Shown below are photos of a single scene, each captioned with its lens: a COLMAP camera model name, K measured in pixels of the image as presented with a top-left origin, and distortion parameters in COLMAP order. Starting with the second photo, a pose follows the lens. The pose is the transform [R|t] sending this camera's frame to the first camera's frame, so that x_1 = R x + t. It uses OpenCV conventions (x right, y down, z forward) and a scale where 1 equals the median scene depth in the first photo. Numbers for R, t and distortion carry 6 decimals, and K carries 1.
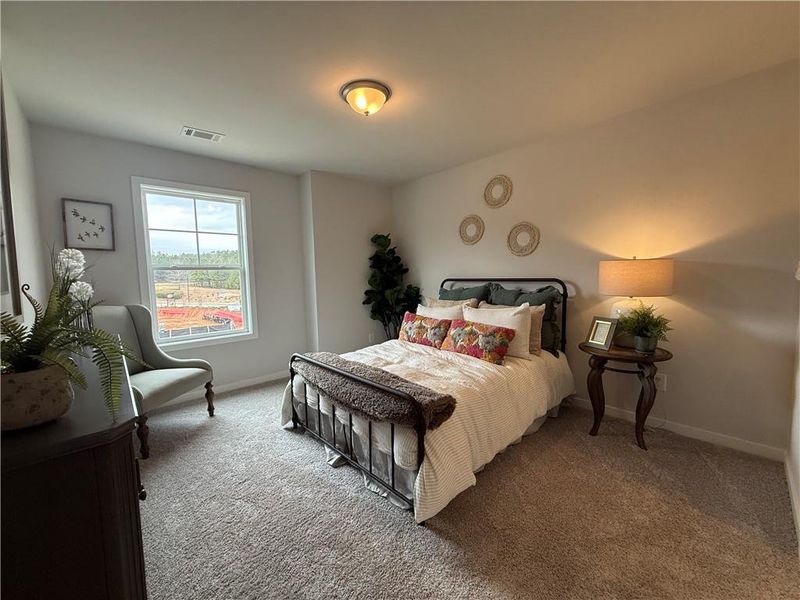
lens RADIAL K [[317.2, 0, 400.0], [0, 317.2, 300.0], [0, 0, 1]] dist [0.000173, 0.000175]
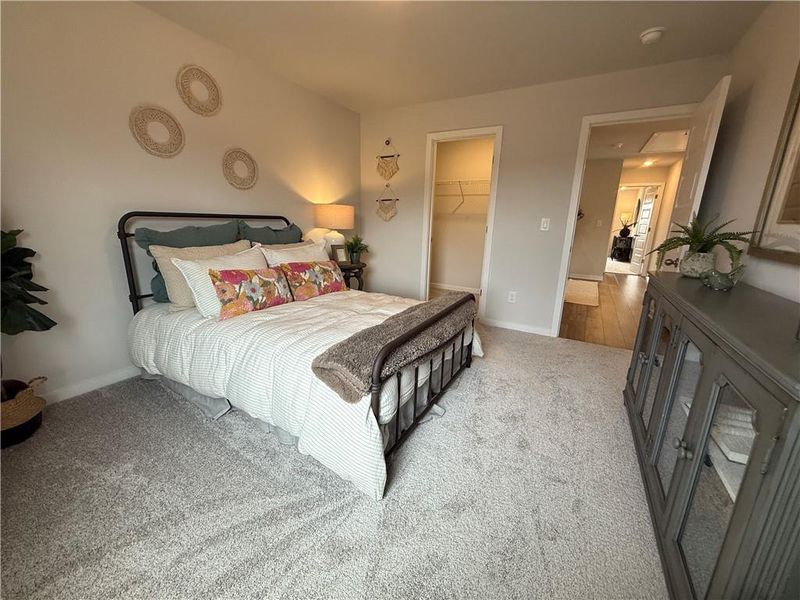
lens RADIAL K [[317.2, 0, 400.0], [0, 317.2, 300.0], [0, 0, 1]] dist [0.000173, 0.000175]
pose [[-0.304935, -0.213761, 0.928074, -0.642417], [0.056920, 0.968653, 0.241810, -0.029335], [-0.950671, 0.126562, -0.283209, 0.876512]]
